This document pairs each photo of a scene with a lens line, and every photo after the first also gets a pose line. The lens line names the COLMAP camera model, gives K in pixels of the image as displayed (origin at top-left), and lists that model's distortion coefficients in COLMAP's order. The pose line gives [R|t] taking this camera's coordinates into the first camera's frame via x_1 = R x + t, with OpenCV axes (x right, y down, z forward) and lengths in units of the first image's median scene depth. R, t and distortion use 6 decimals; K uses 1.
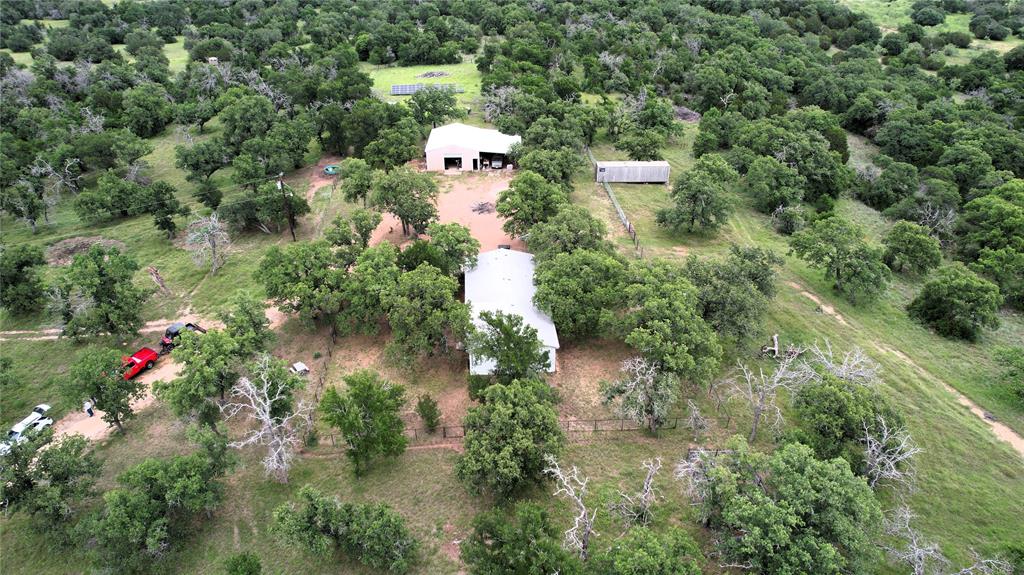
lens RADIAL K [[663.4, 0, 516.0], [0, 663.4, 289.8], [0, 0, 1]] dist [-0.067903, 0.062233]
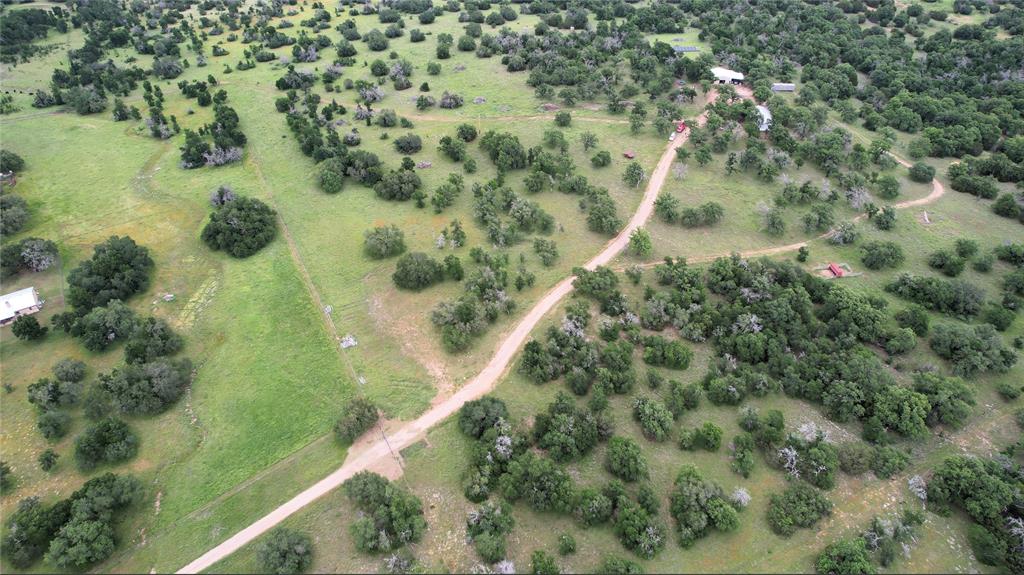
lens RADIAL K [[663.4, 0, 510.8], [0, 663.4, 293.4], [0, 0, 1]] dist [-0.067903, 0.062233]
pose [[0.997951, 0.035674, -0.053113, -0.712249], [-0.028520, 0.991127, 0.129824, 0.331926], [0.057273, -0.128043, 0.990114, -1.771994]]
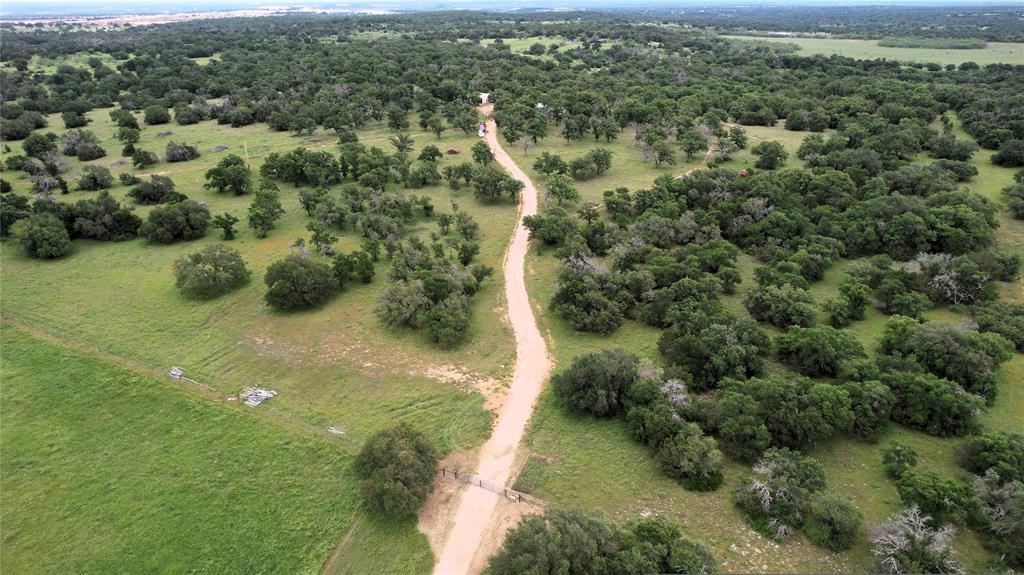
lens RADIAL K [[663.4, 0, 515.7], [0, 663.4, 289.3], [0, 0, 1]] dist [-0.067903, 0.062233]
pose [[0.858352, -0.217840, 0.464518, -1.203801], [0.269701, 0.961780, -0.047328, 0.629627], [-0.436455, 0.165905, 0.884298, -1.203741]]
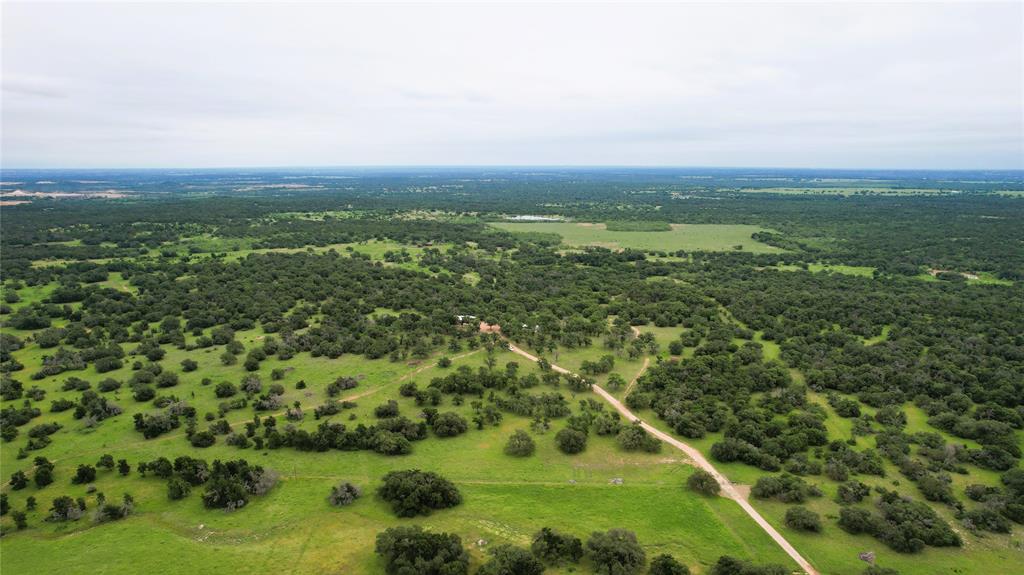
lens RADIAL K [[663.4, 0, 516.8], [0, 663.4, 290.7], [0, 0, 1]] dist [-0.067903, 0.062233]
pose [[0.577491, -0.160746, 0.800416, -2.761145], [0.420066, 0.899189, -0.122490, 0.245266], [-0.700035, 0.406964, 0.586797, -1.551920]]
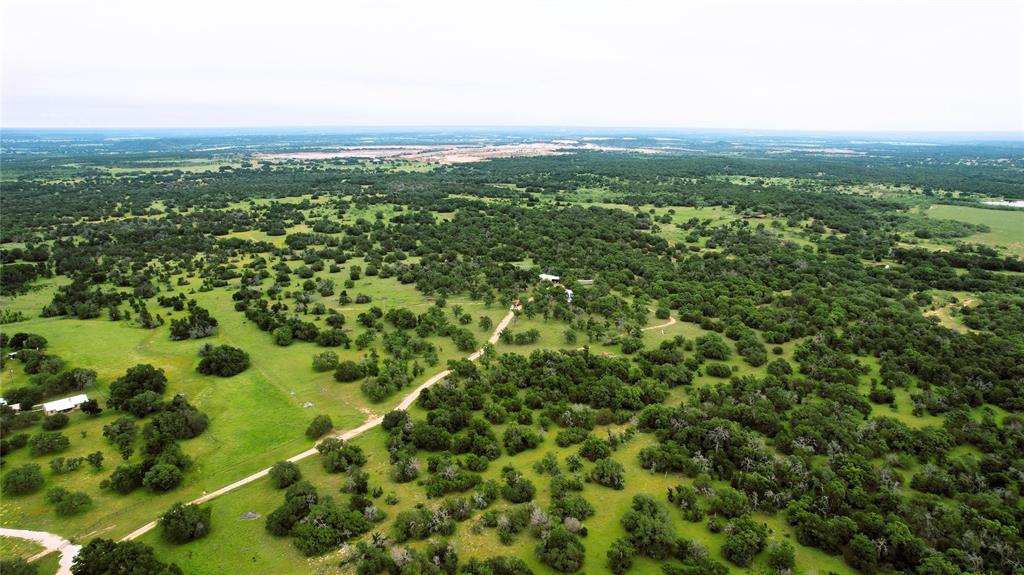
lens RADIAL K [[663.4, 0, 513.0], [0, 663.4, 287.9], [0, 0, 1]] dist [-0.067903, 0.062233]
pose [[0.993974, -0.025213, 0.106681, -0.666785], [0.054640, 0.957632, -0.282765, 0.925181], [-0.095032, 0.286890, 0.953238, -2.729936]]
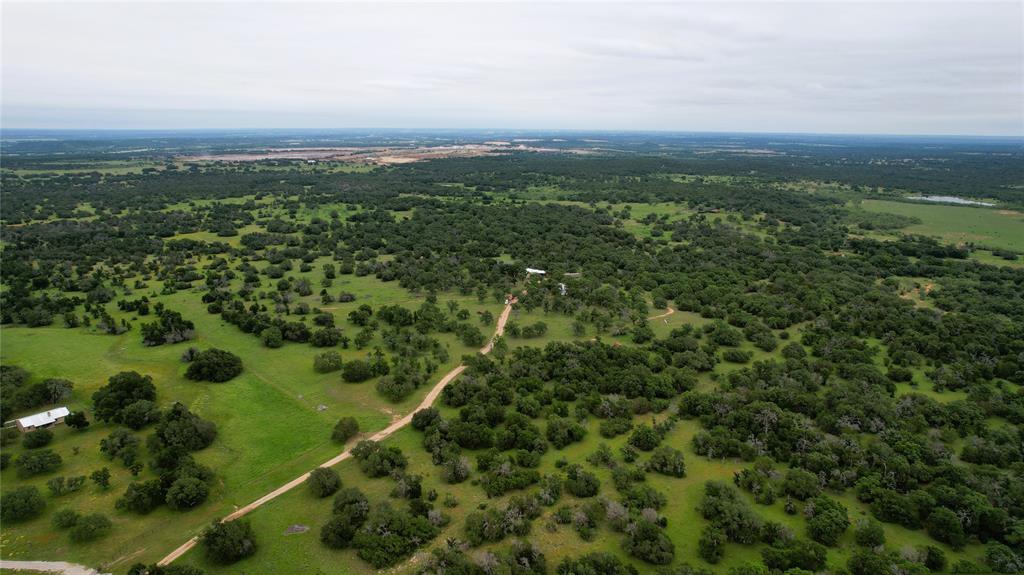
lens RADIAL K [[663.4, 0, 514.2], [0, 663.4, 285.3], [0, 0, 1]] dist [-0.067903, 0.062233]
pose [[0.975676, -0.046983, 0.214122, -0.967661], [0.107668, 0.953537, -0.281380, 0.916914], [-0.190953, 0.297590, 0.935402, -2.594880]]
